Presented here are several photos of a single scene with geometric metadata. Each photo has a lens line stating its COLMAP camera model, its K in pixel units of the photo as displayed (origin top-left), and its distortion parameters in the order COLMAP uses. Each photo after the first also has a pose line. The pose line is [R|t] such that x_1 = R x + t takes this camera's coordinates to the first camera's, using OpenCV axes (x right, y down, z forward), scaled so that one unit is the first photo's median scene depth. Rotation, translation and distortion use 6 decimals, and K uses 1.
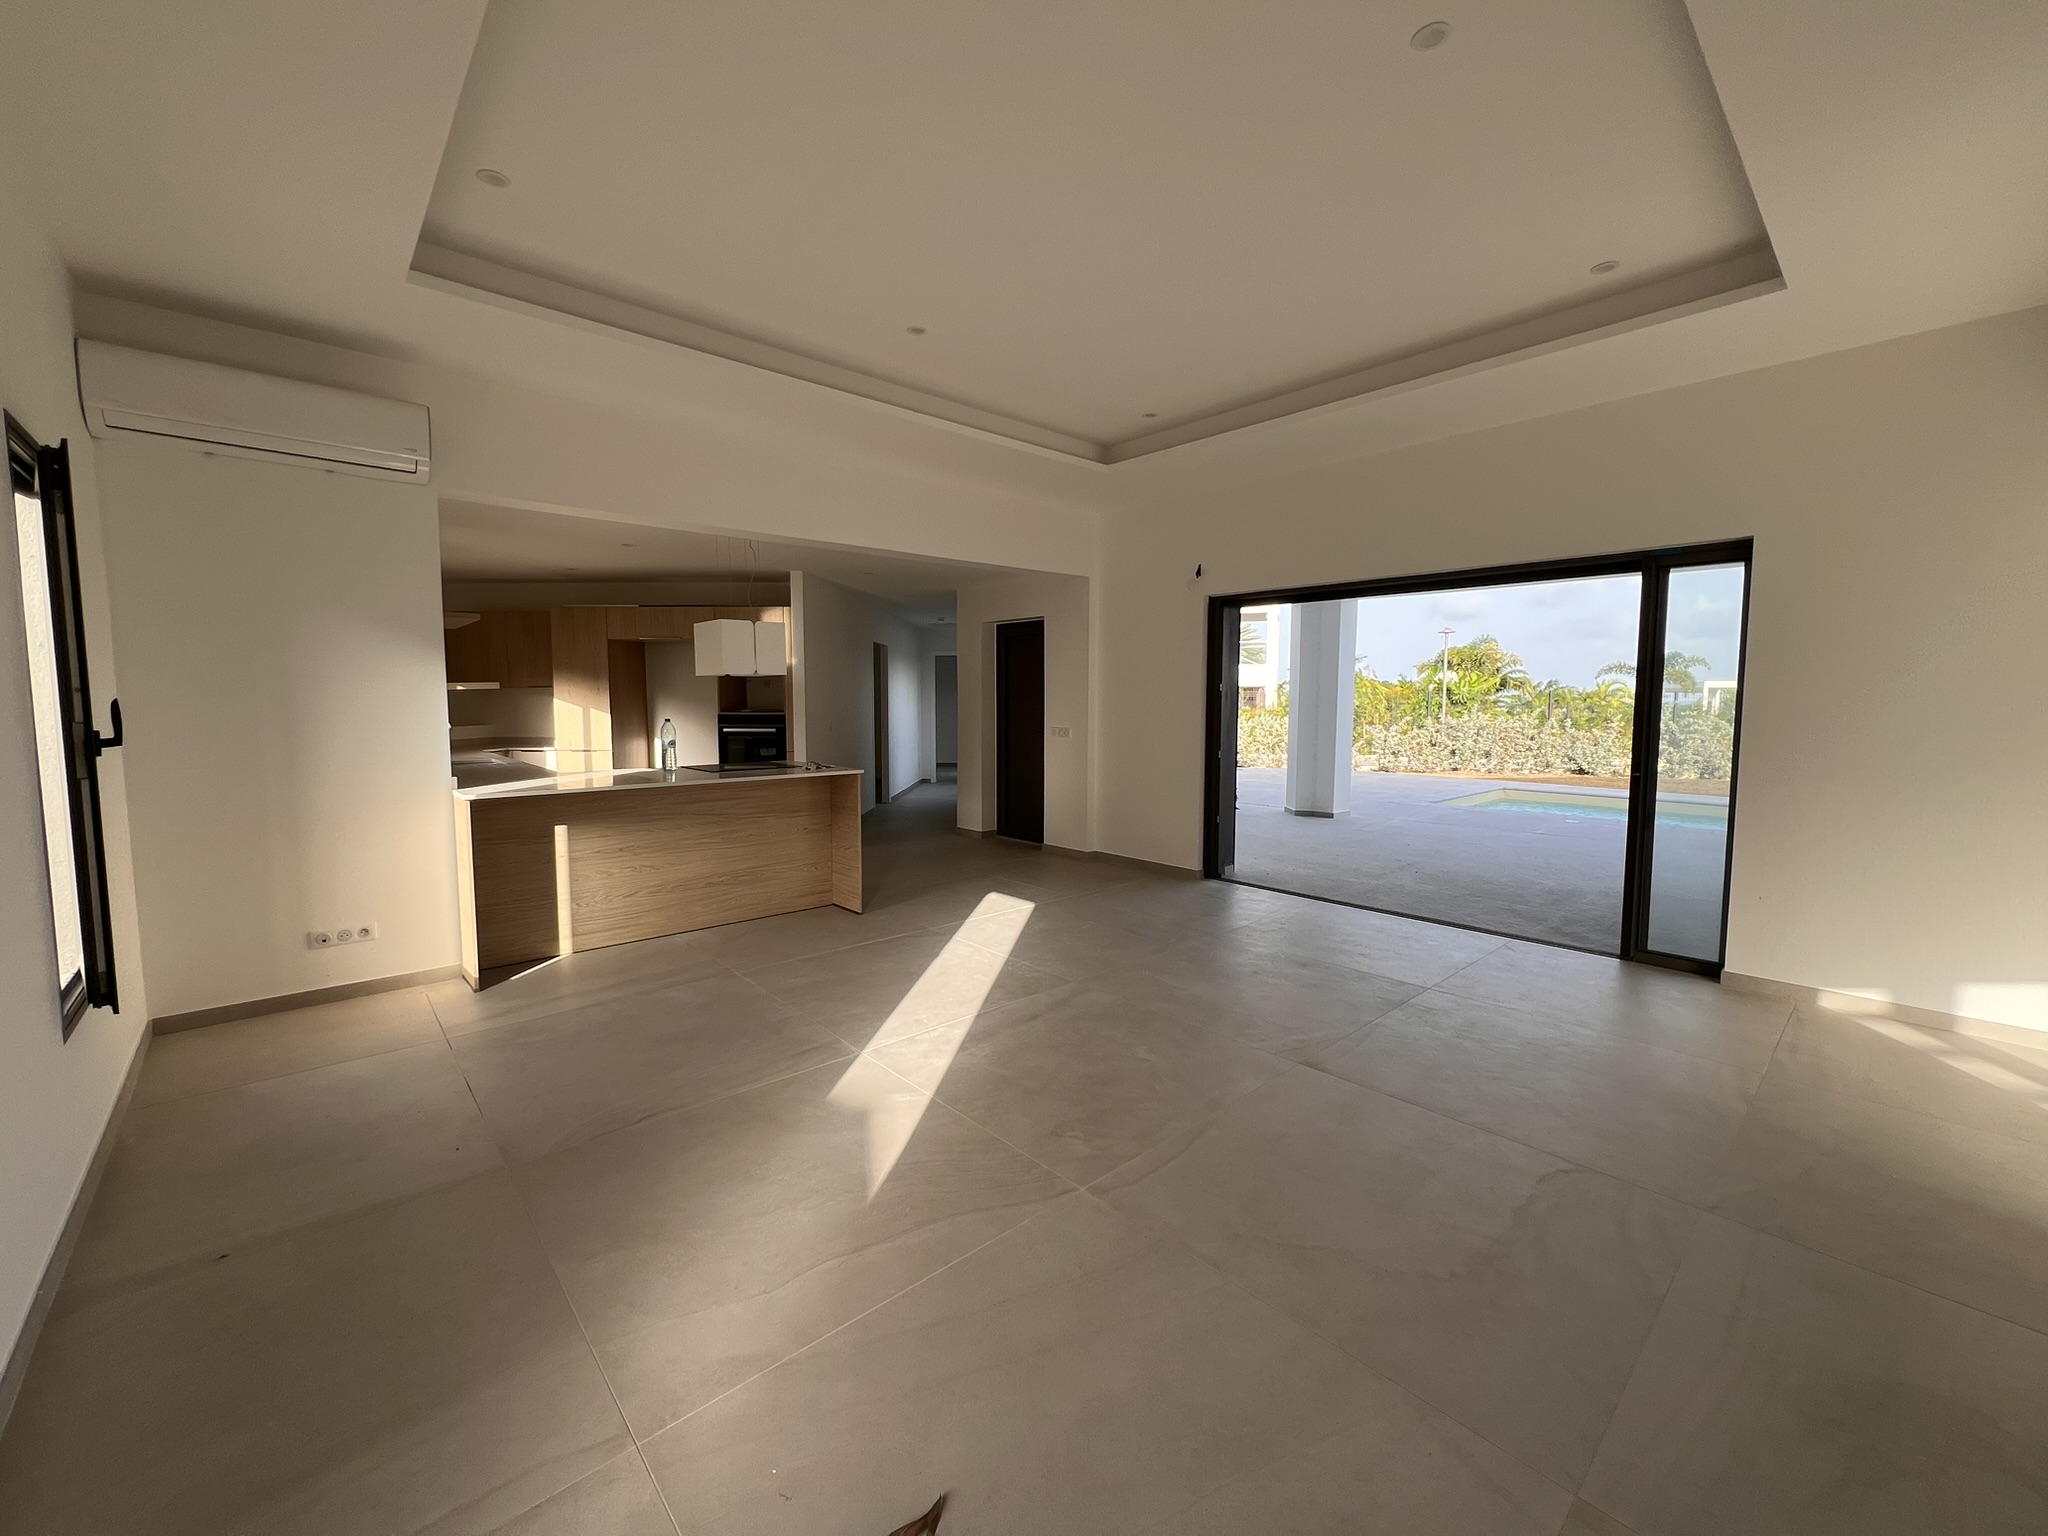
lens RADIAL K [[821.8, 0, 1020.6], [0, 821.8, 766.8], [0, 0, 1]] dist [-0.003263, -0.000001]
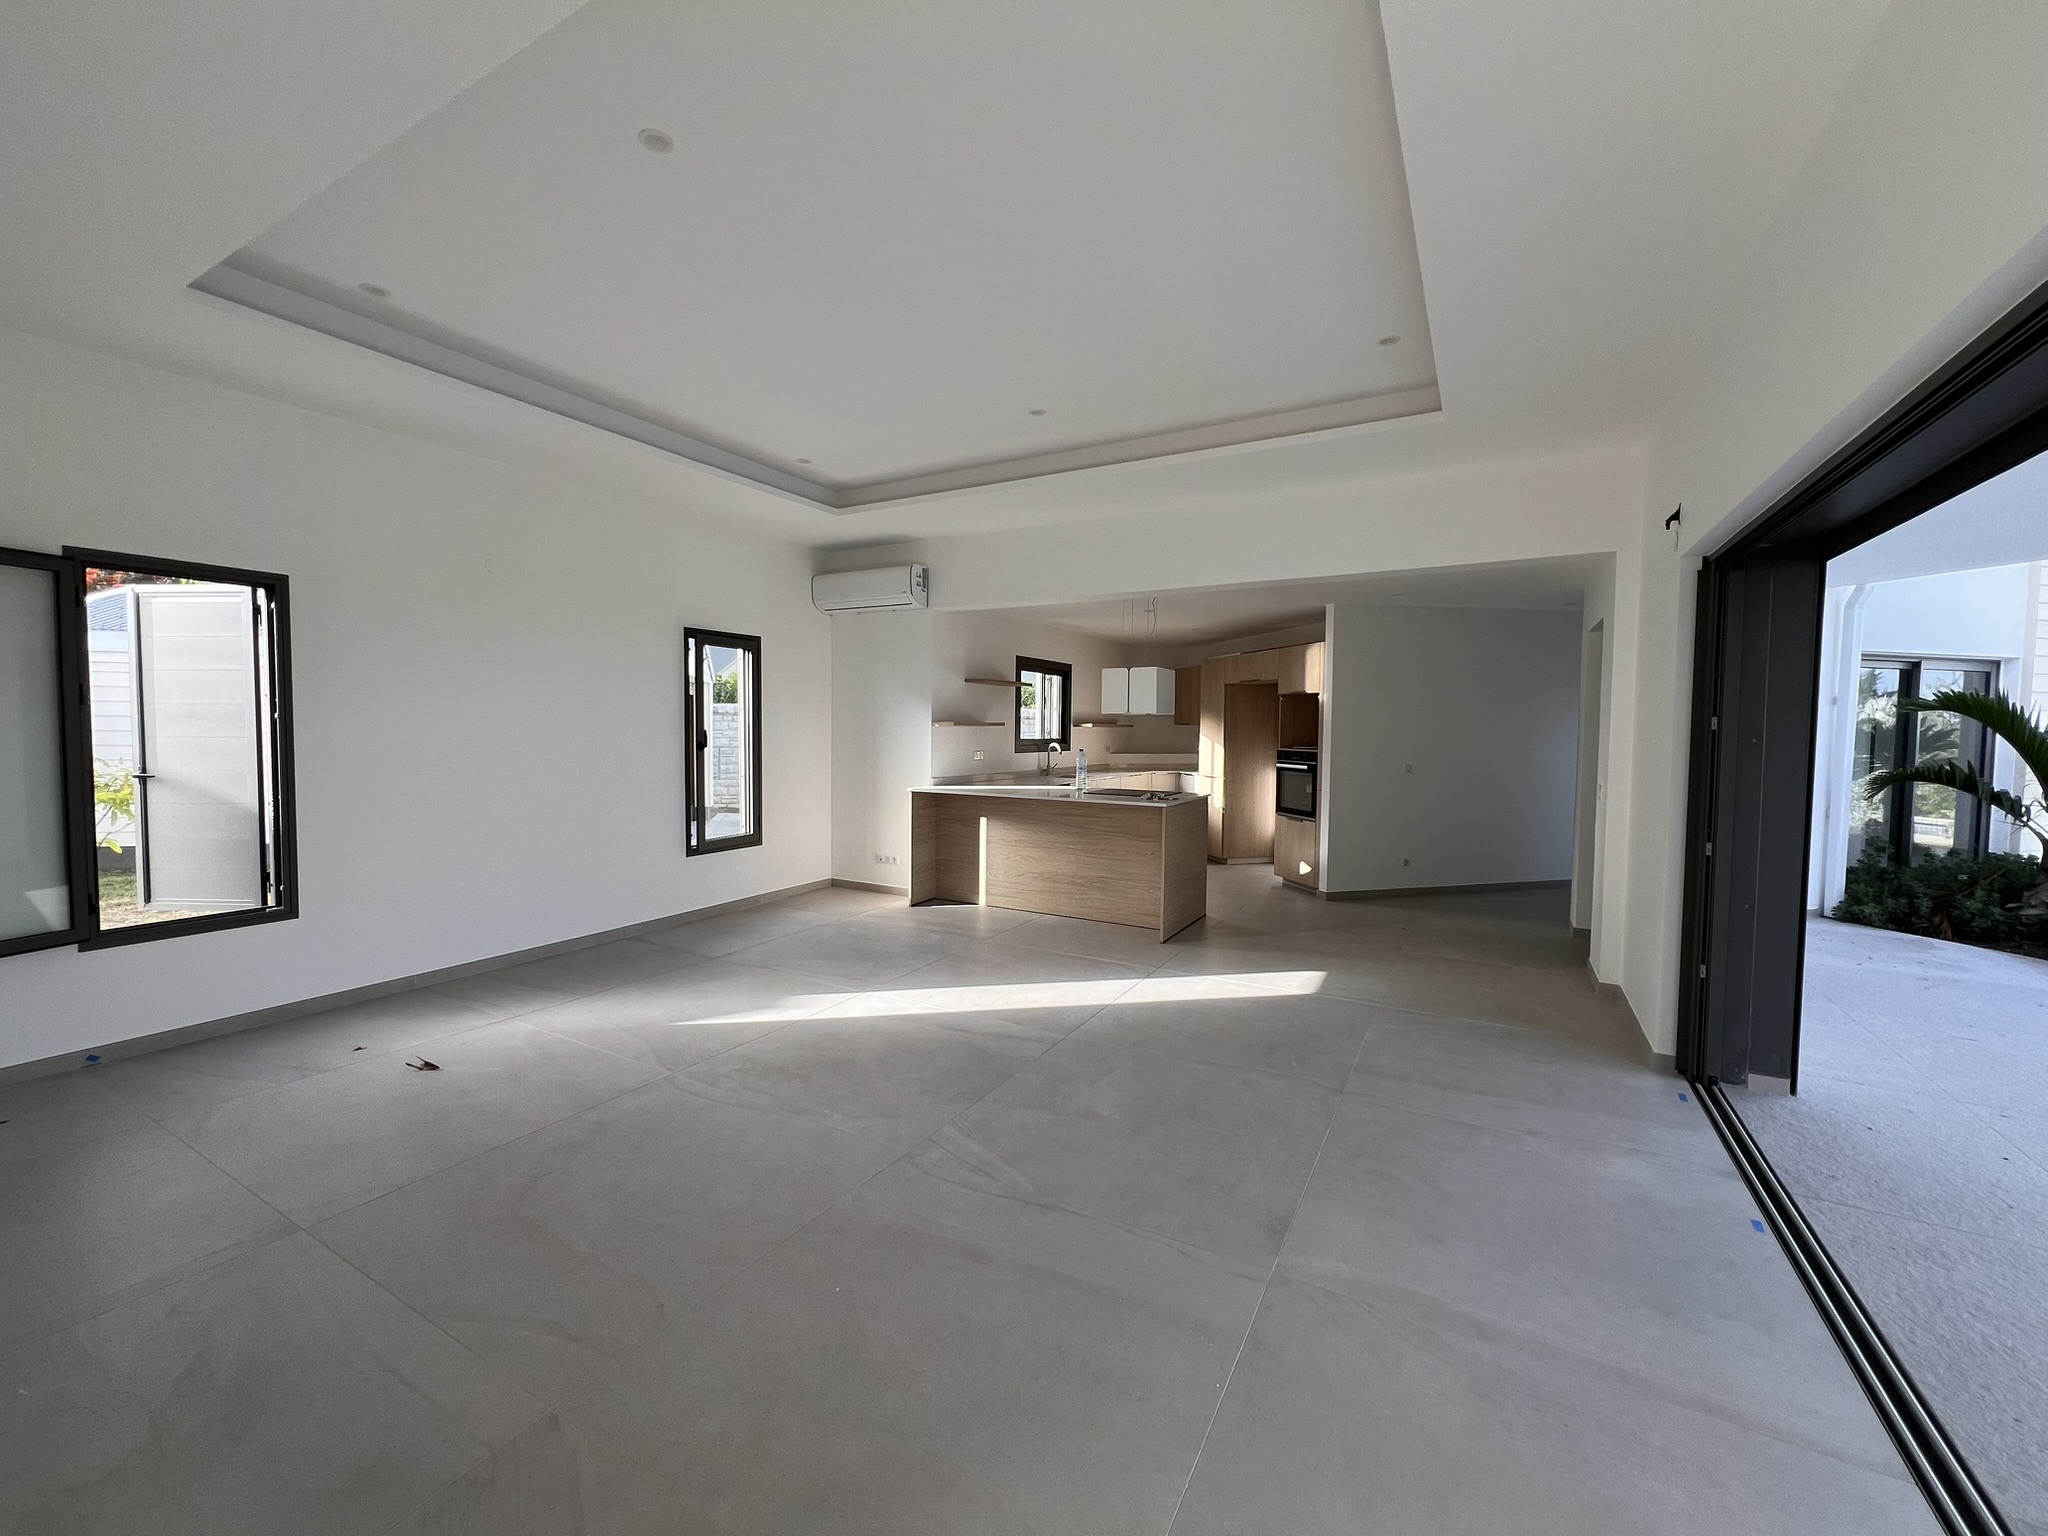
lens RADIAL K [[821.8, 0, 1018.8], [0, 821.8, 765.1], [0, 0, 1]] dist [-0.003263, -0.000001]
pose [[0.307871, 0.045347, -0.950347, 0.855735], [-0.090614, 0.995721, 0.018158, -0.054669], [0.947103, 0.080524, 0.310663, 0.581448]]
